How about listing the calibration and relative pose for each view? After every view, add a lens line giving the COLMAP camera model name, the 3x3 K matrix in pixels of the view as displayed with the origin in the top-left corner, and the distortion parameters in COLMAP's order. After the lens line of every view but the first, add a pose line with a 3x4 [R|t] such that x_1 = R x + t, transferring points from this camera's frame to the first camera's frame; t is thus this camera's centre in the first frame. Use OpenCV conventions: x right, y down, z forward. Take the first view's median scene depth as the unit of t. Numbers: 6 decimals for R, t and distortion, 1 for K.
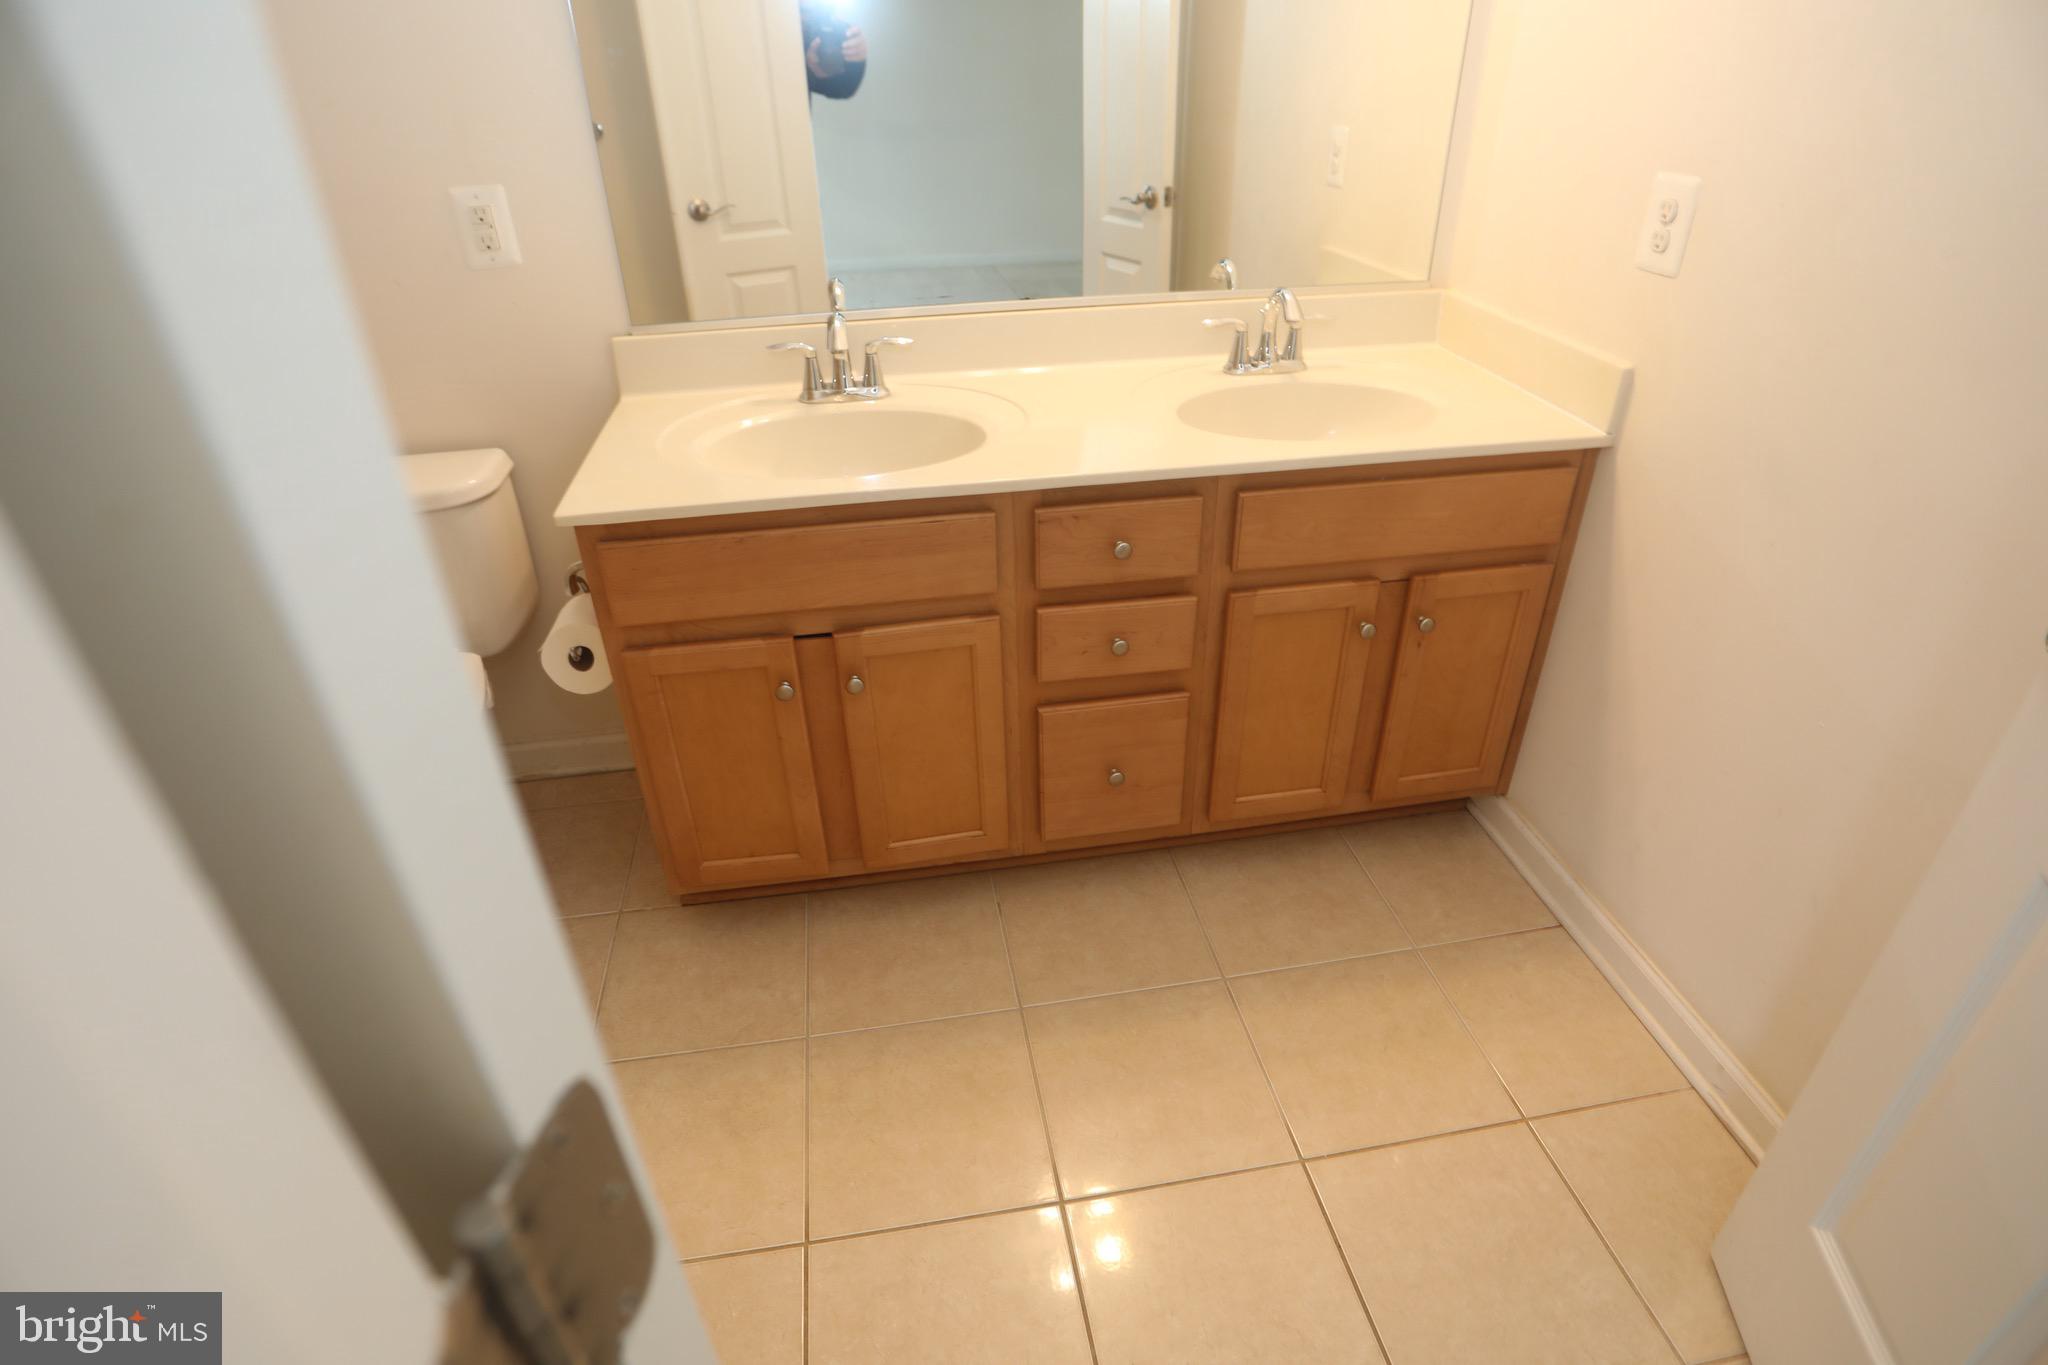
lens RADIAL K [[1038.9, 0, 1024.0], [0, 1038.9, 682.5], [0, 0, 1]] dist [-0.079757, 0.037923]
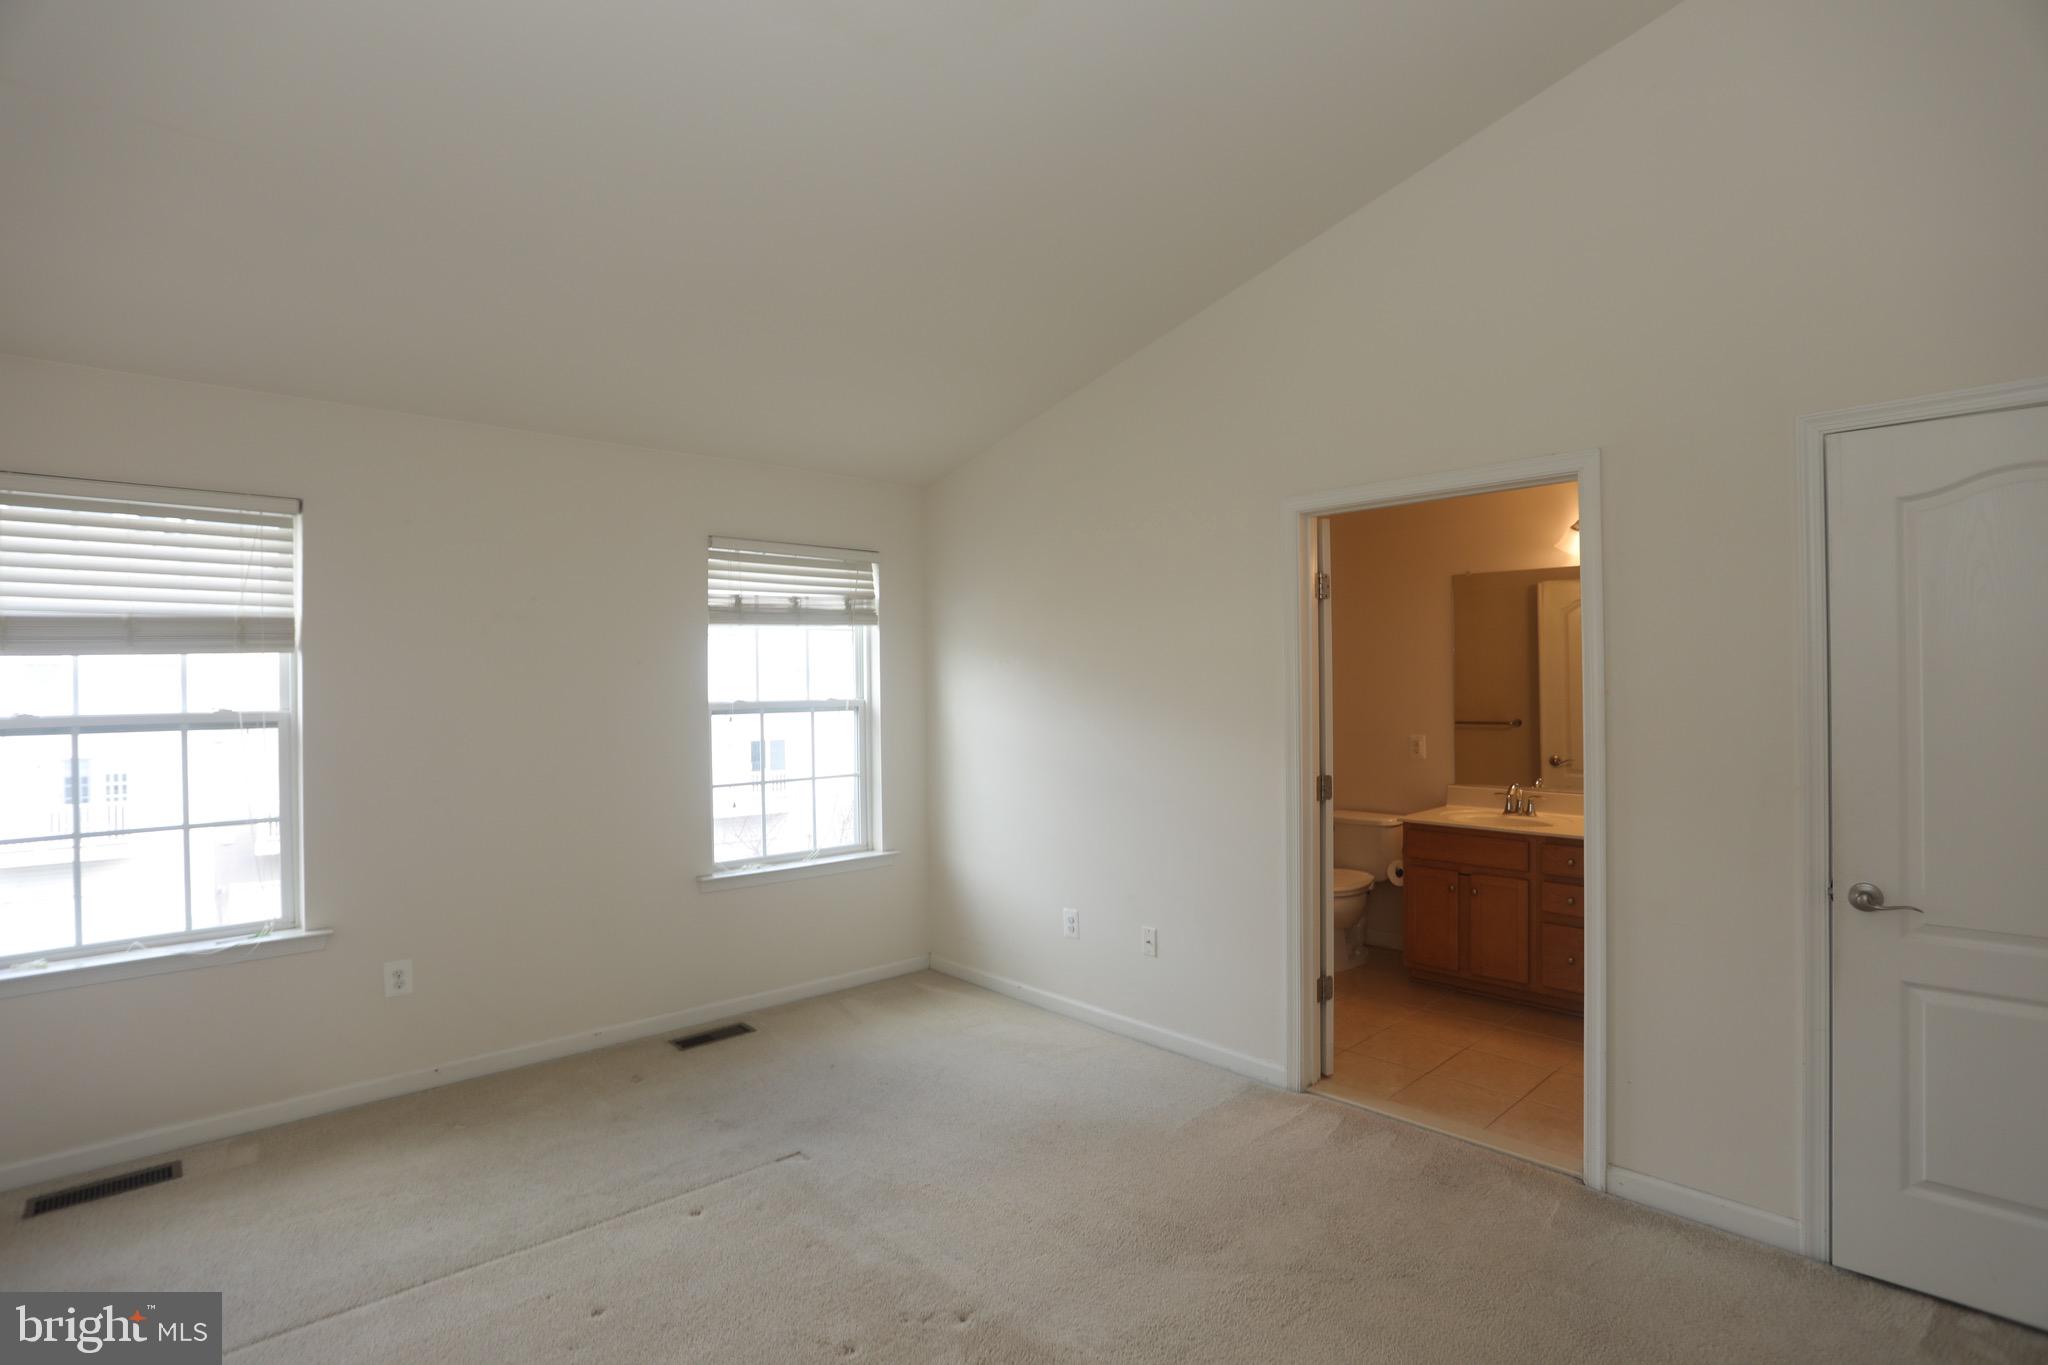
lens RADIAL K [[990.5, 0, 1016.6], [0, 990.5, 680.7], [0, 0, 1]] dist [-0.081463, 0.035551]
pose [[0.556232, 0.020420, -0.830776, 1.342363], [-0.439677, 0.855549, -0.273349, 0.783178], [0.705188, 0.517319, 0.484862, -1.521731]]
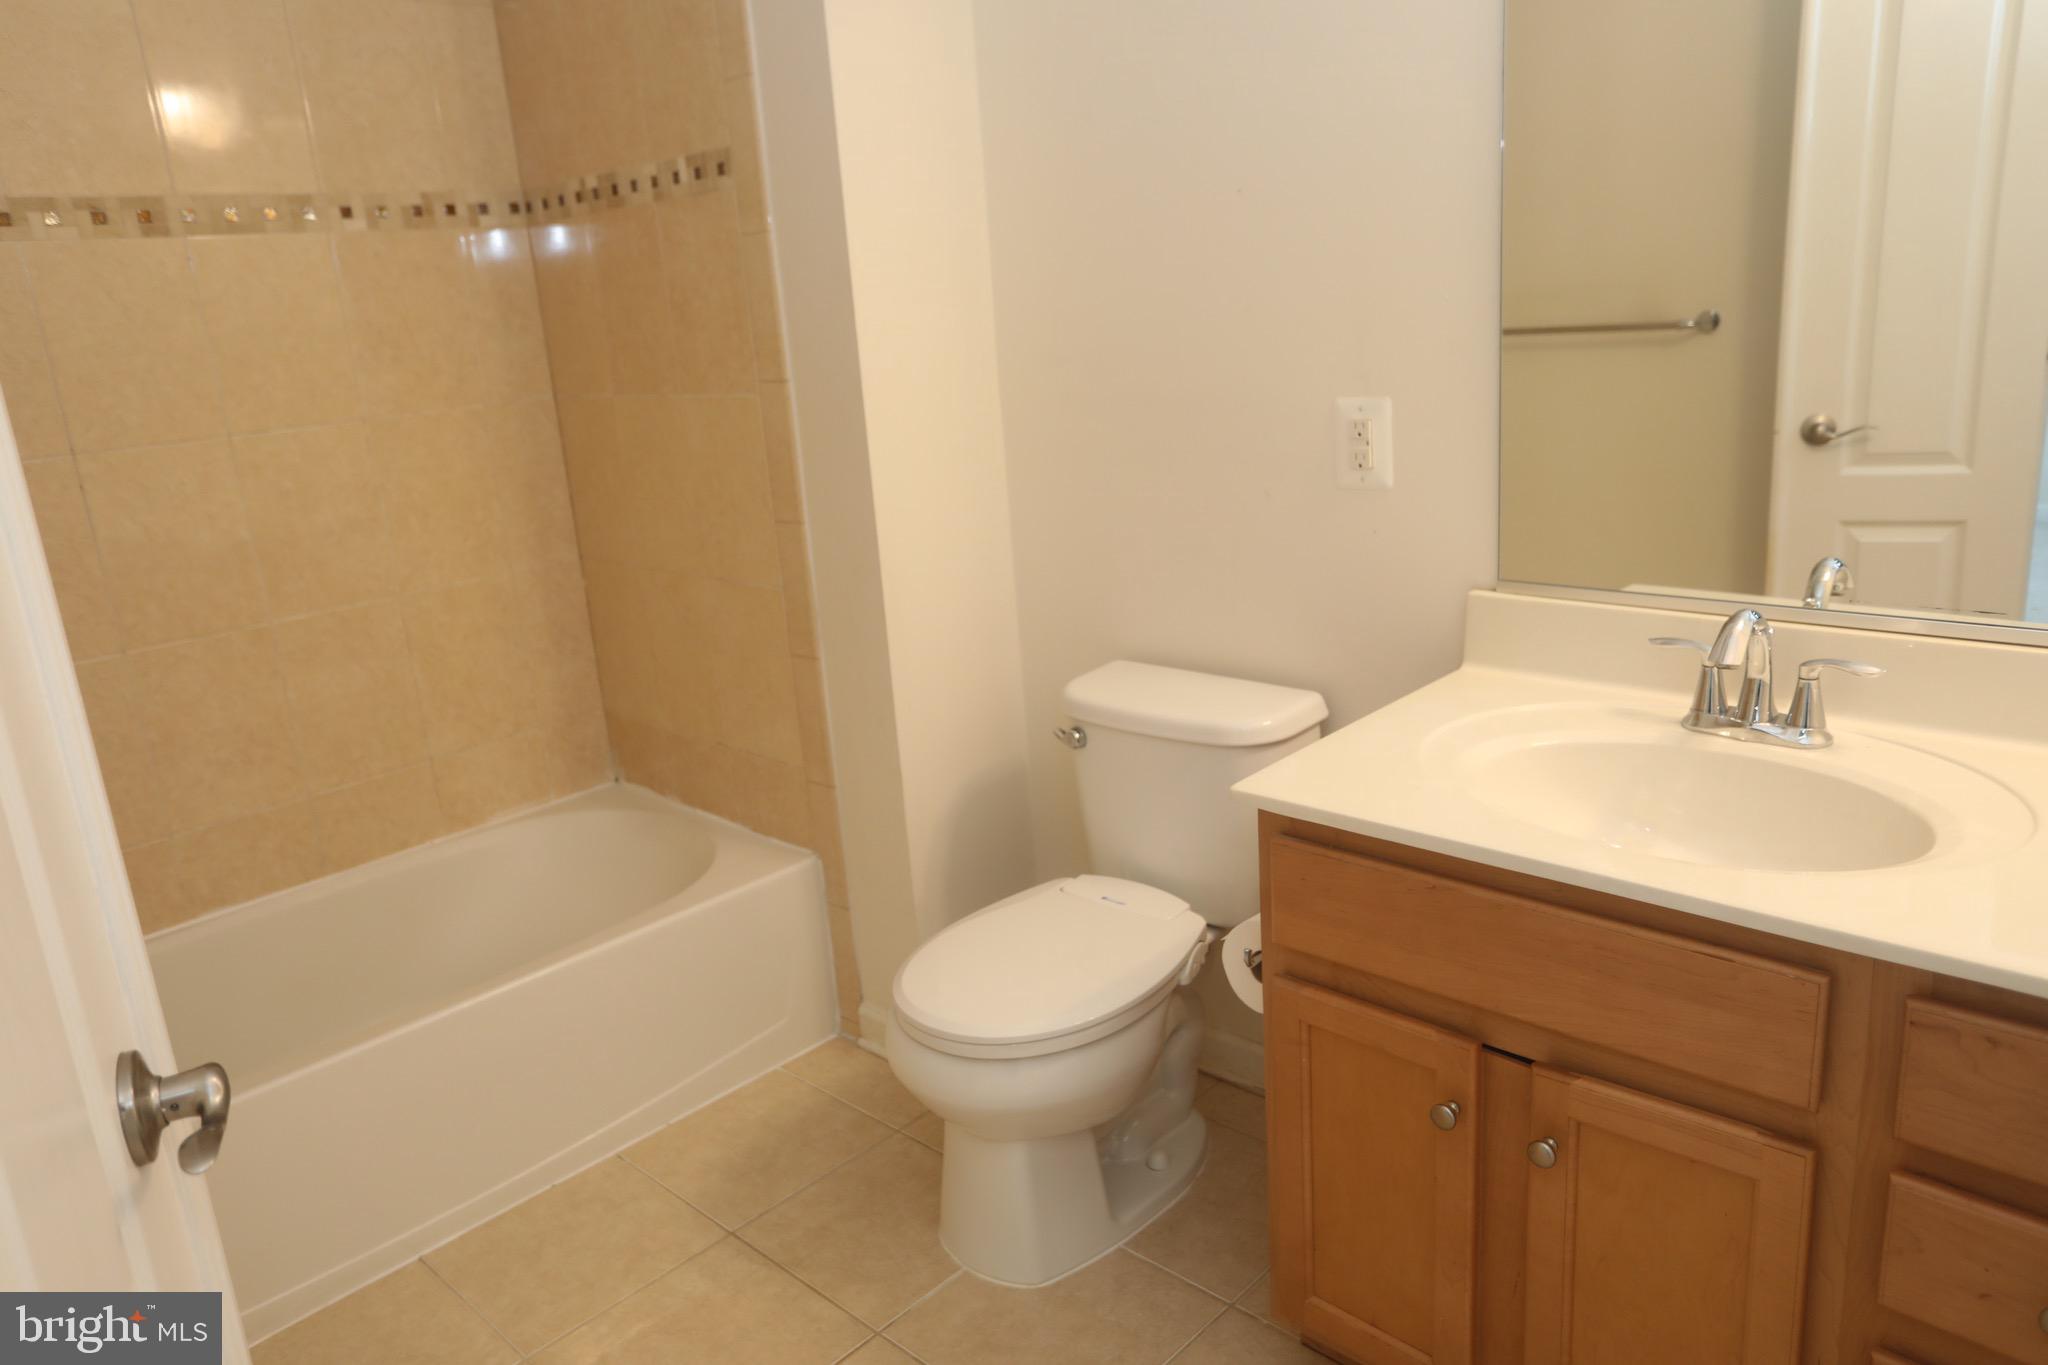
lens RADIAL K [[1406.2, 0, 1021.7], [0, 1406.2, 706.6], [0, 0, 1]] dist [-0.007397, 0.002115]
pose [[0.611330, 0.206725, -0.763898, 0.234742], [-0.367306, 0.929128, -0.042507, -0.093828], [0.700972, 0.306570, 0.643936, 0.113580]]
